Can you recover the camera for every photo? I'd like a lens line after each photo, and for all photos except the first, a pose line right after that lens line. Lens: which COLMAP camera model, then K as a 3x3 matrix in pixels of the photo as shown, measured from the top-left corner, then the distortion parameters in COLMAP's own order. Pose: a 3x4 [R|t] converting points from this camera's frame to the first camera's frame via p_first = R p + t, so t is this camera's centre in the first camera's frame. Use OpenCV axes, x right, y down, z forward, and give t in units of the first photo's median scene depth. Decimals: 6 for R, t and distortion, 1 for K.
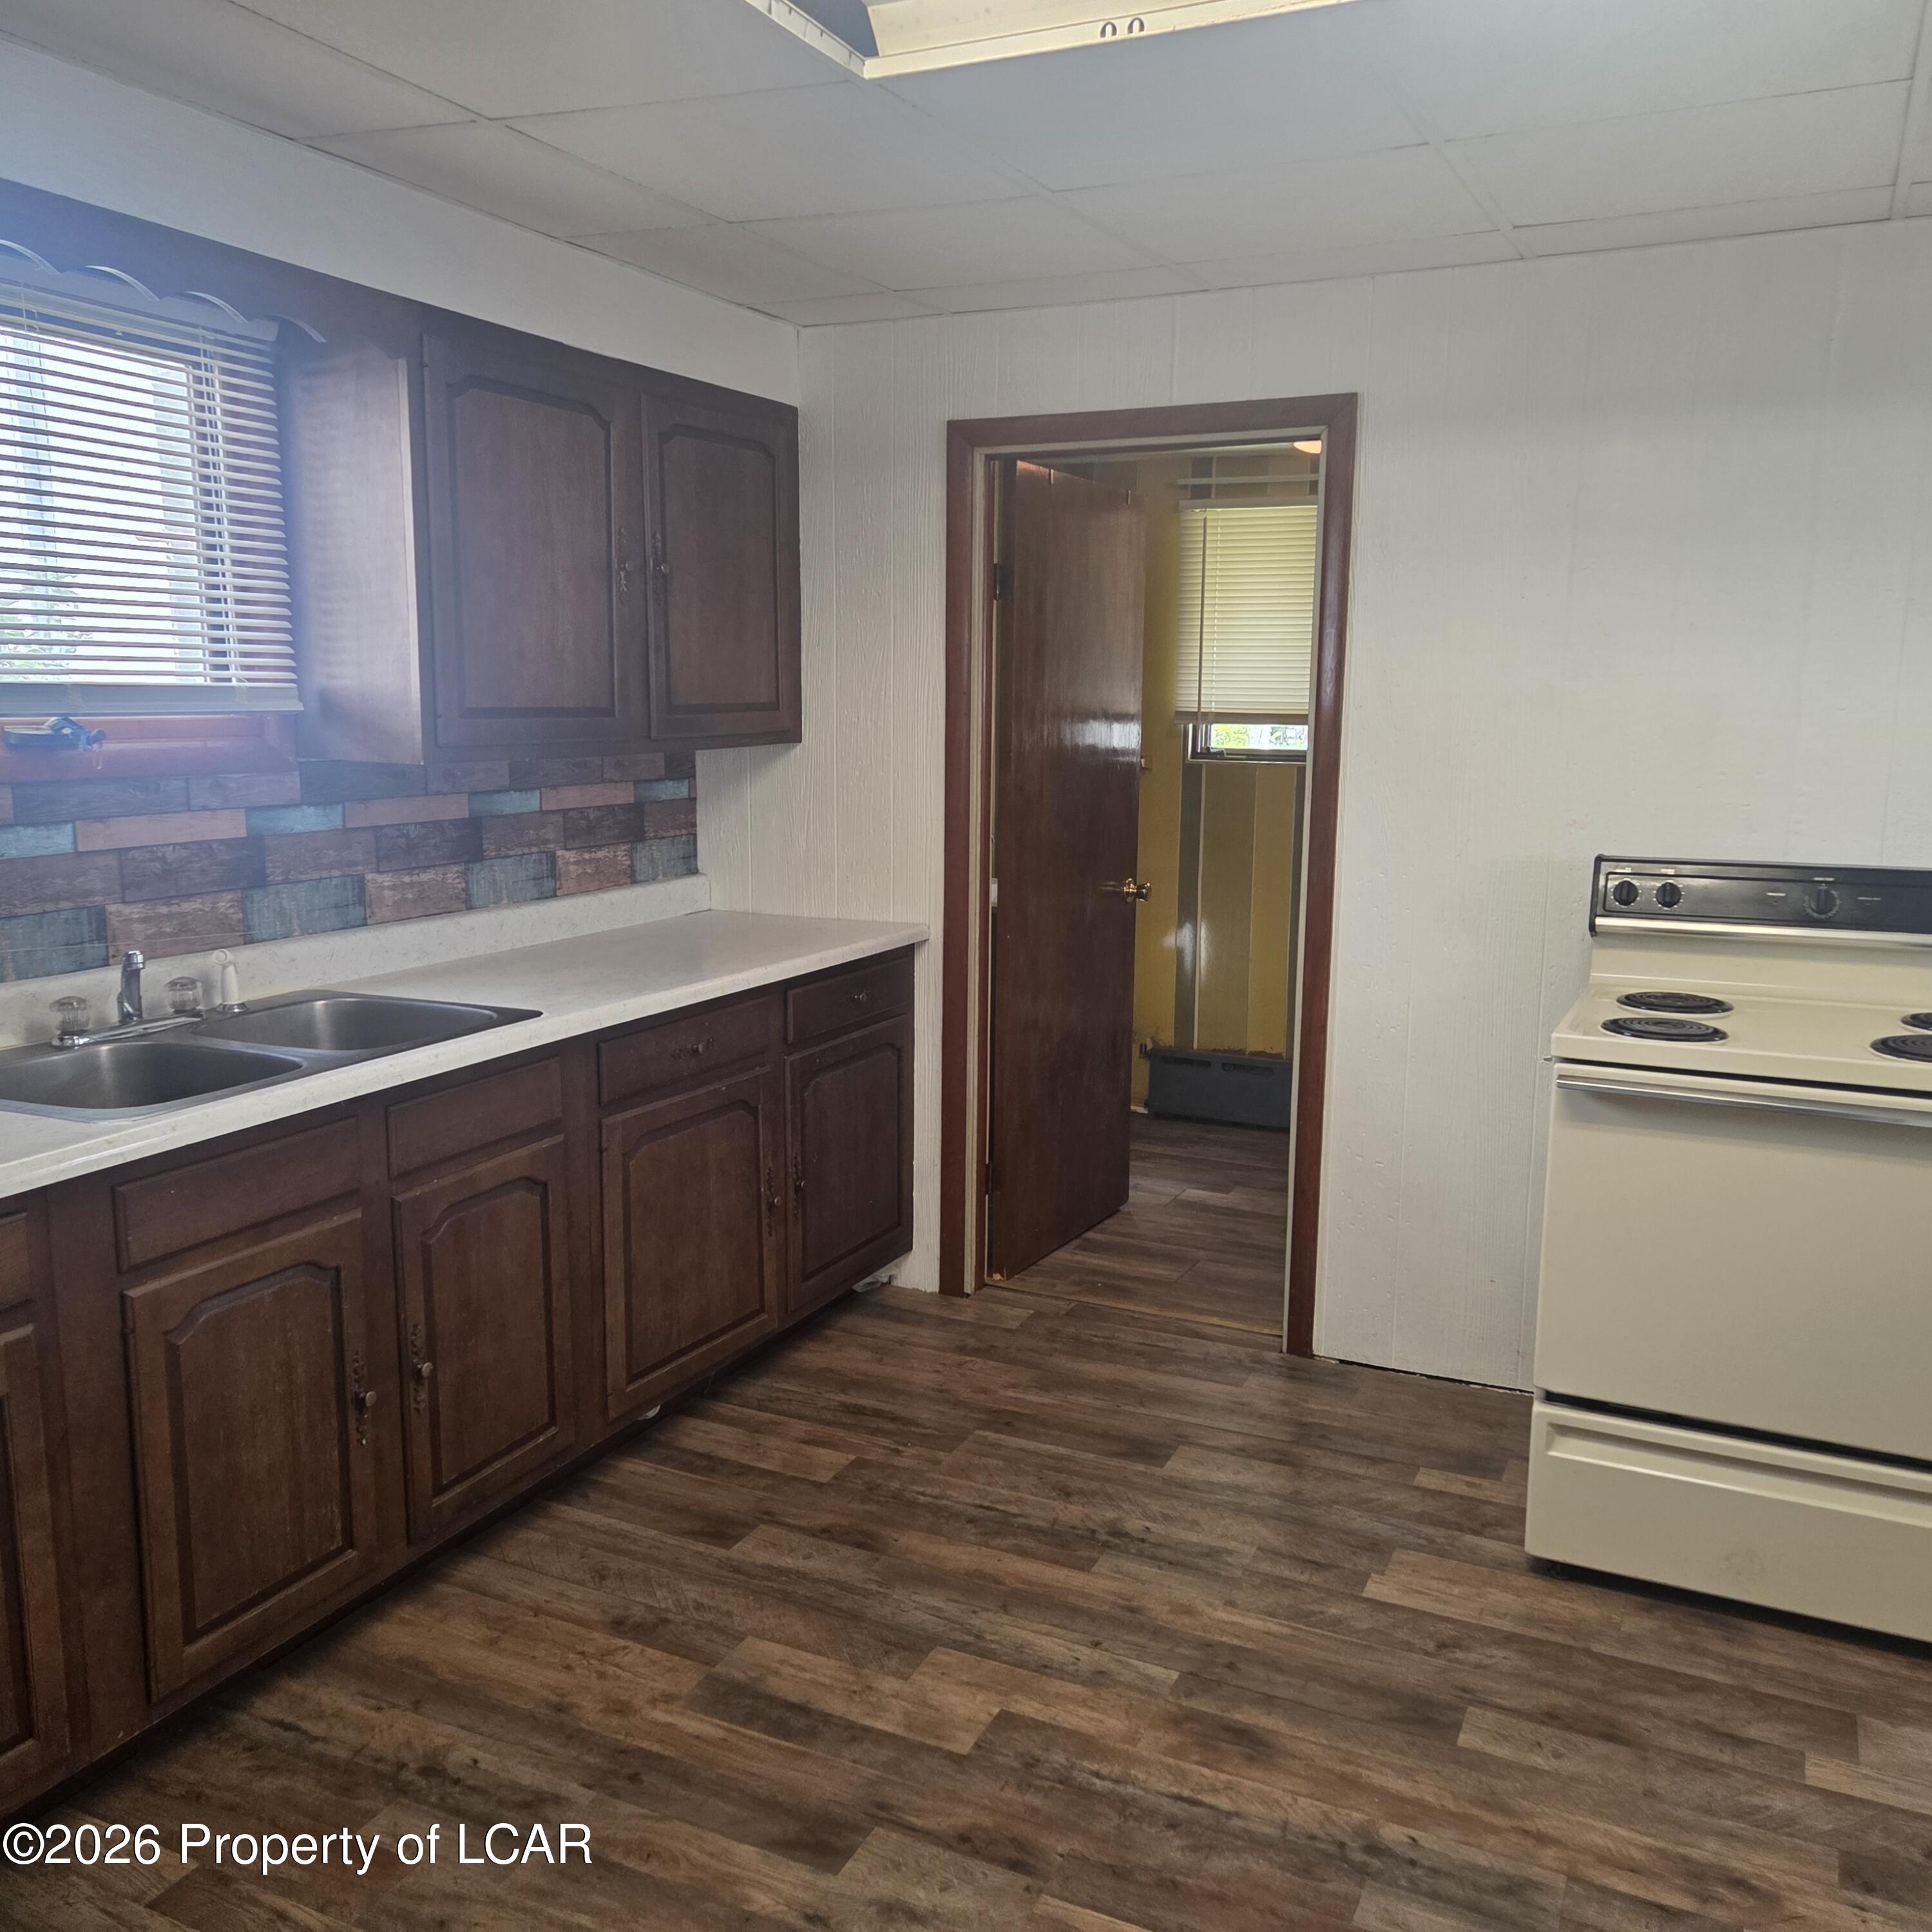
lens RADIAL K [[1722.7, 0, 984.3], [0, 1722.7, 975.9], [0, 0, 1]] dist [0.070340, -0.049437]
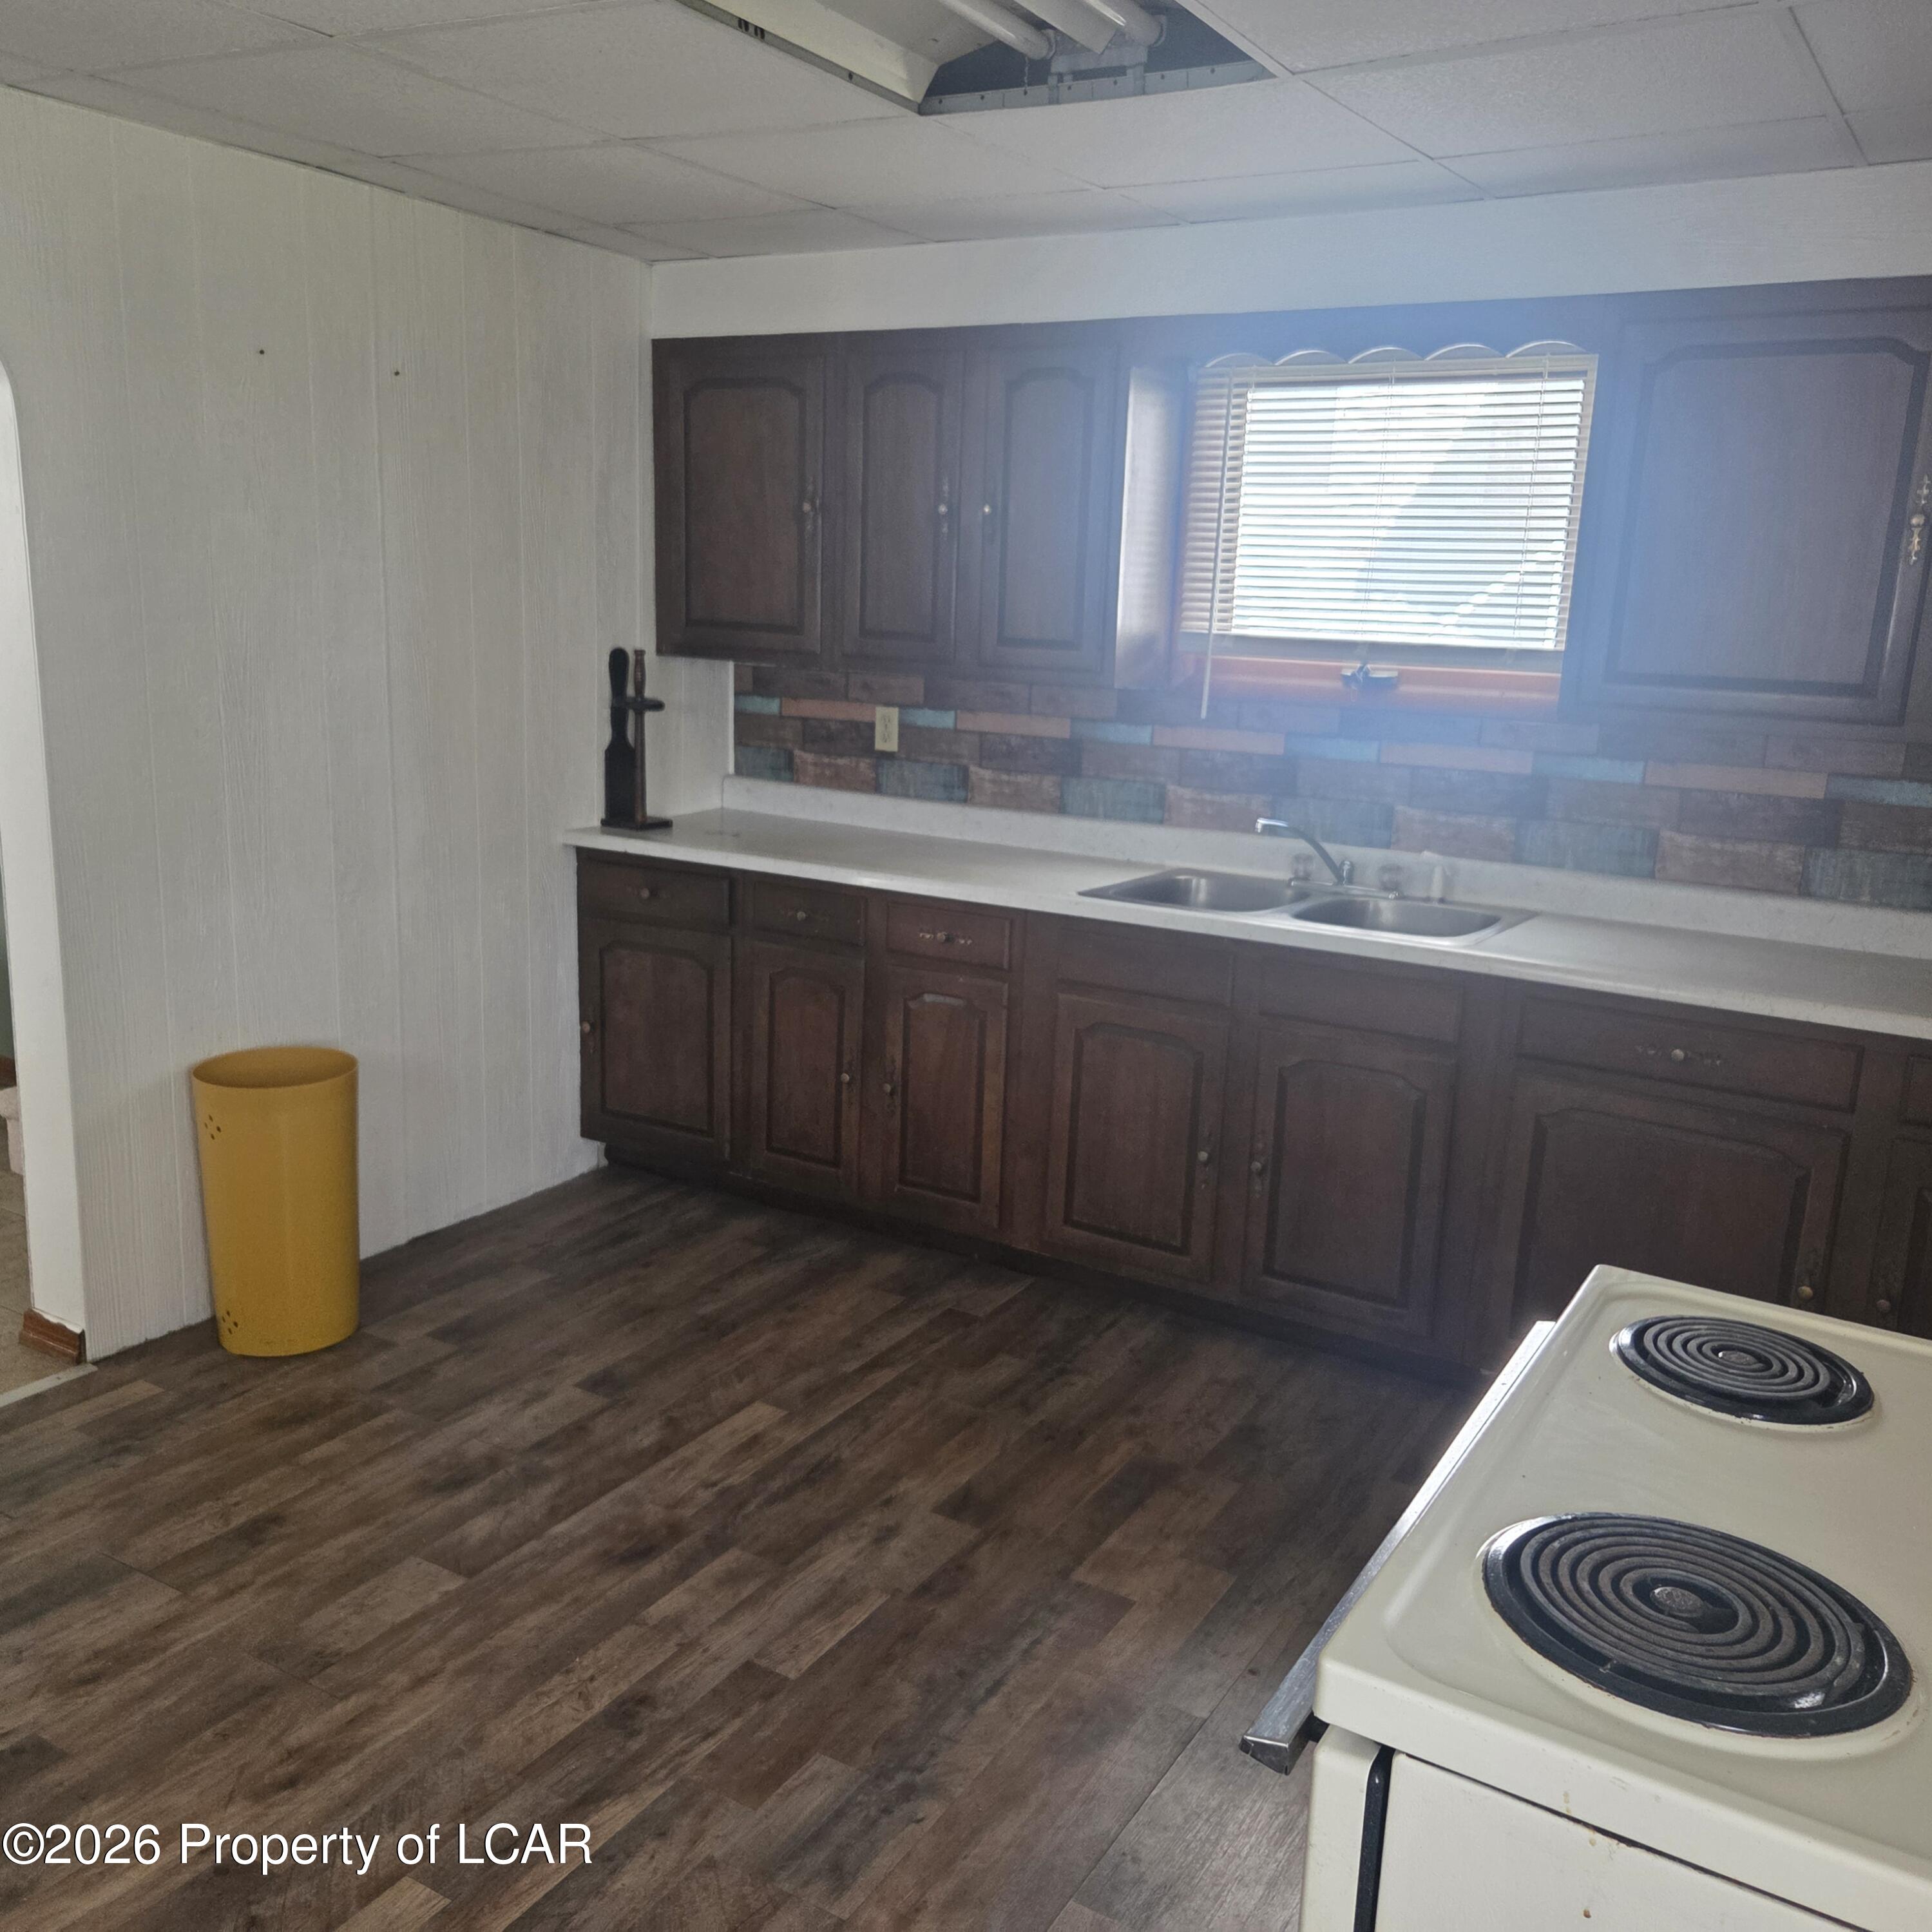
lens RADIAL K [[1722.7, 0, 953.7], [0, 1722.7, 981.2], [0, 0, 1]] dist [0.070340, -0.049437]
pose [[-0.112913, 0.224535, -0.967902, 0.791289], [-0.193614, 0.950487, 0.243081, -0.154178], [0.974559, 0.214846, -0.063849, 0.698919]]
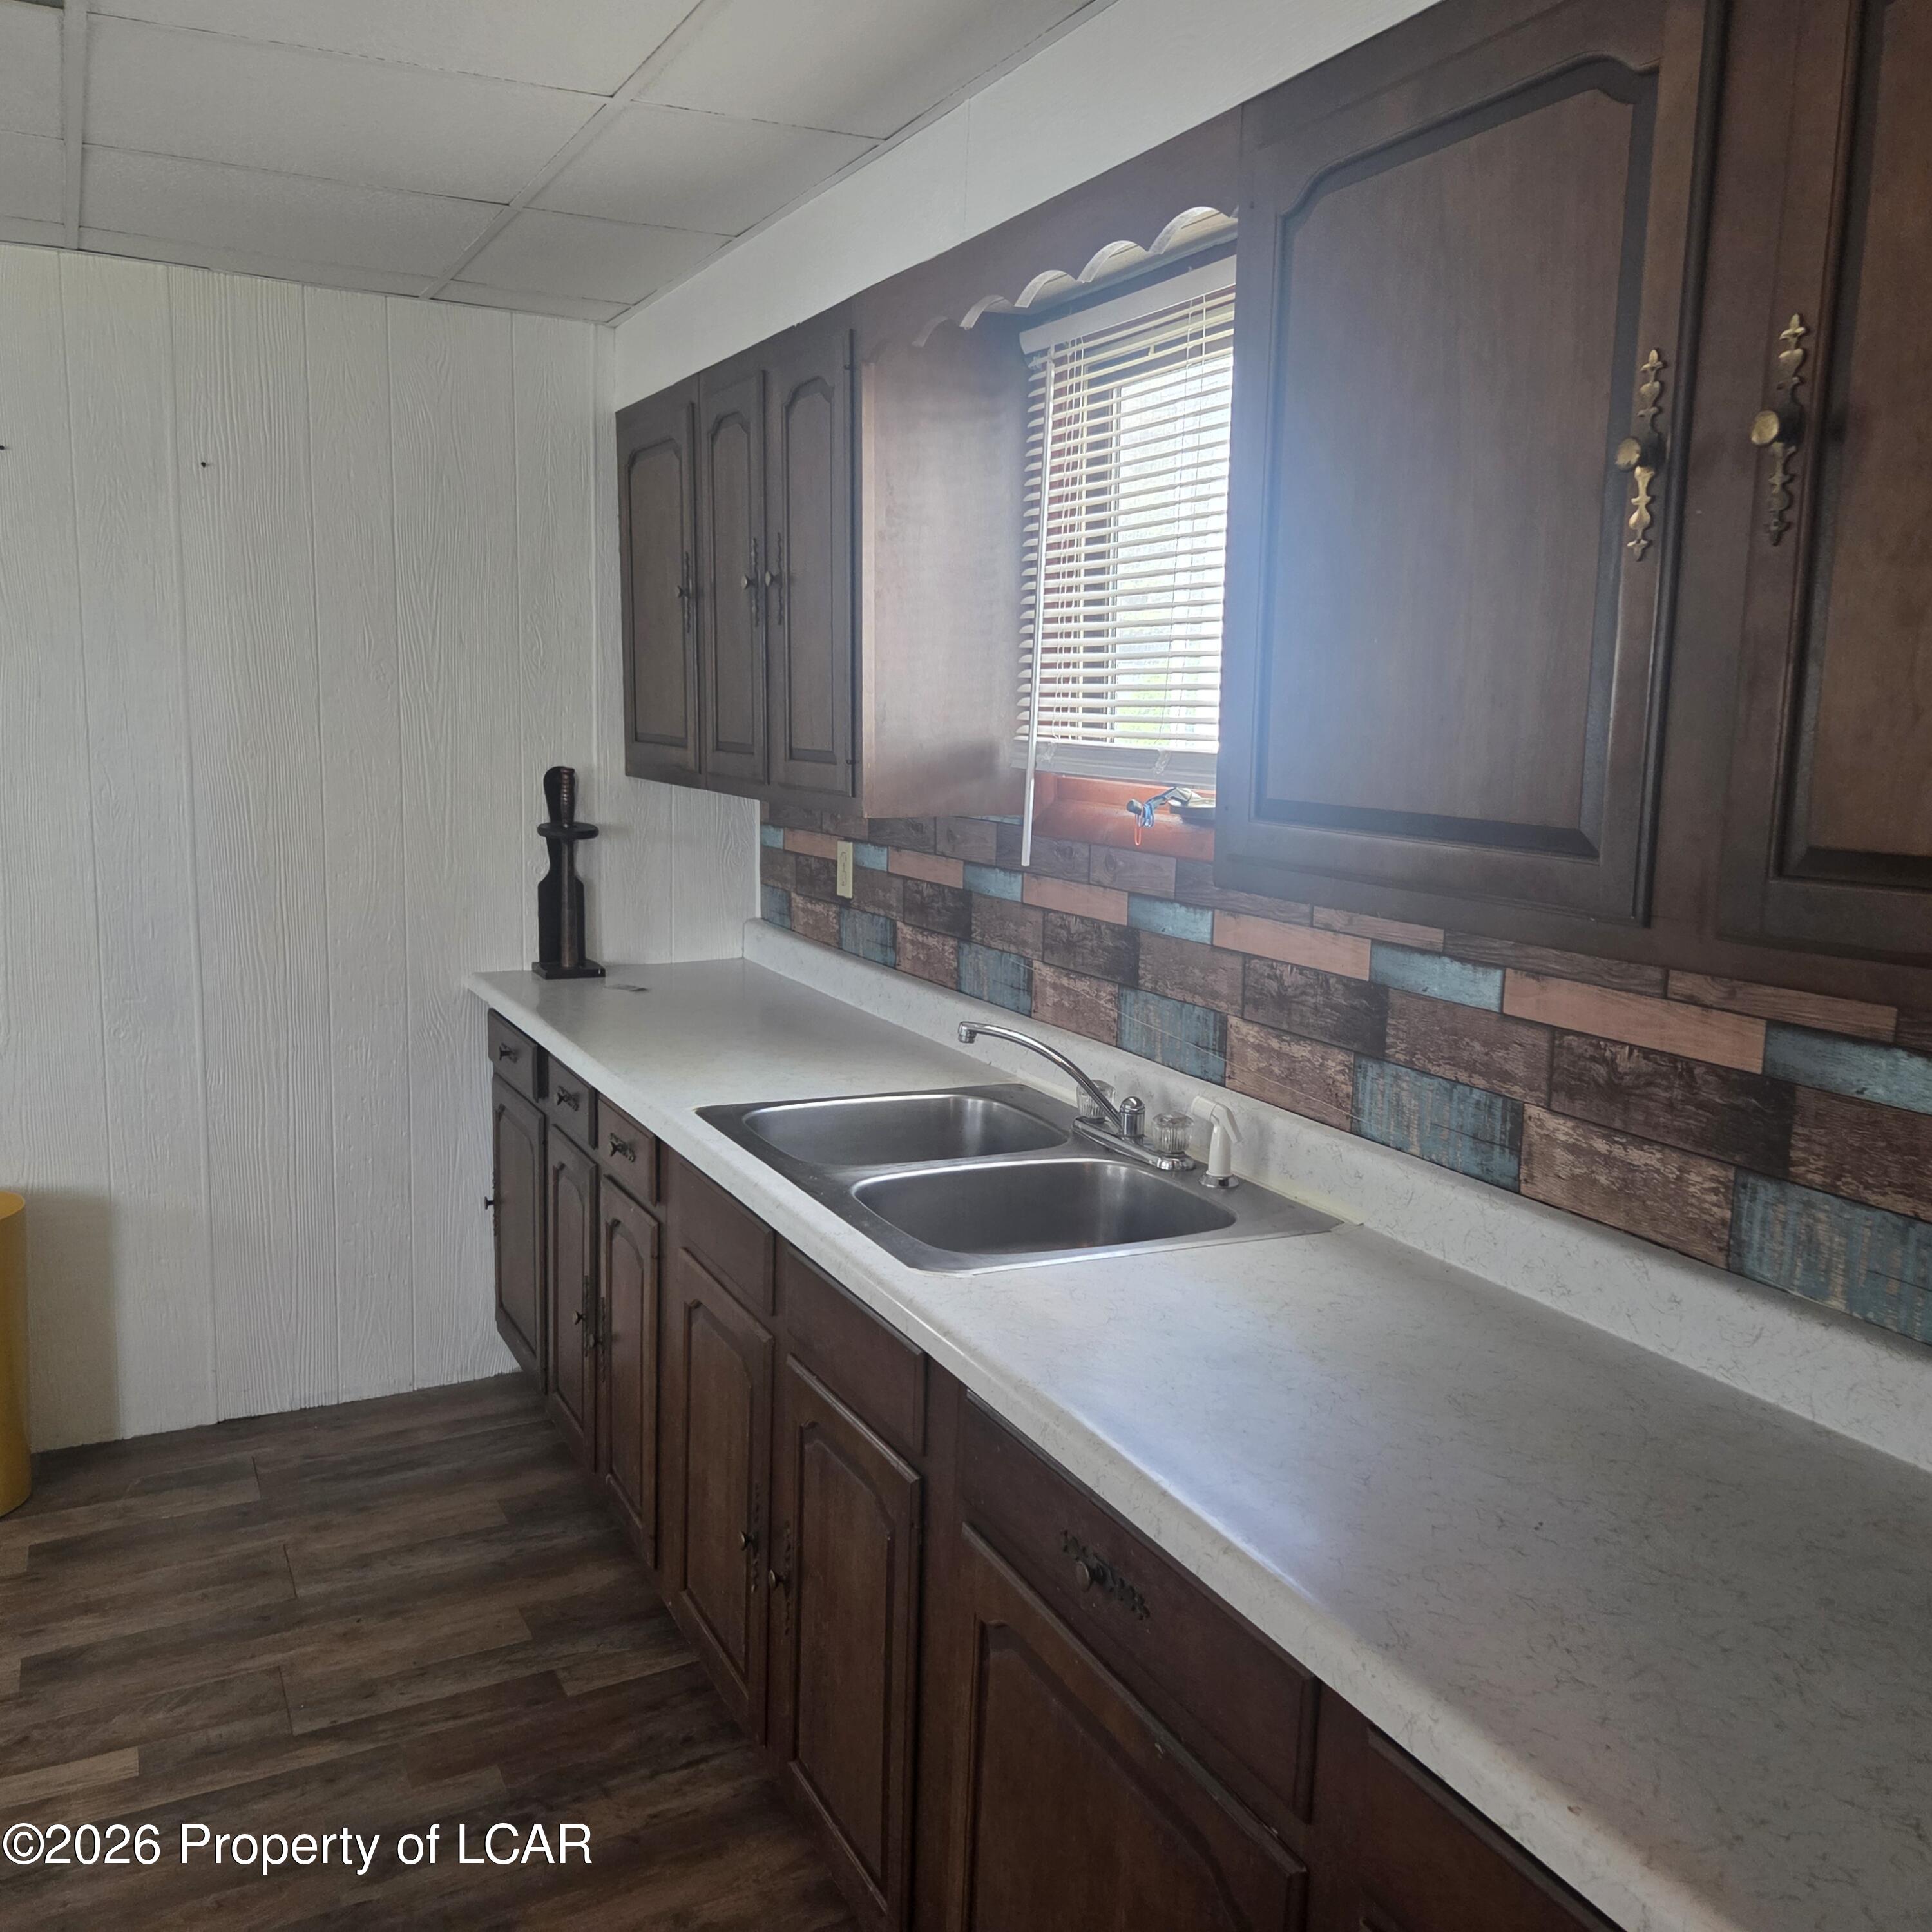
lens RADIAL K [[1722.7, 0, 976.6], [0, 1722.7, 970.7], [0, 0, 1]] dist [0.070340, -0.049437]
pose [[-0.609891, 0.114105, -0.784228, 0.193917], [-0.144428, 0.957004, 0.251564, -0.225503], [0.779214, 0.266691, -0.567188, 1.229063]]
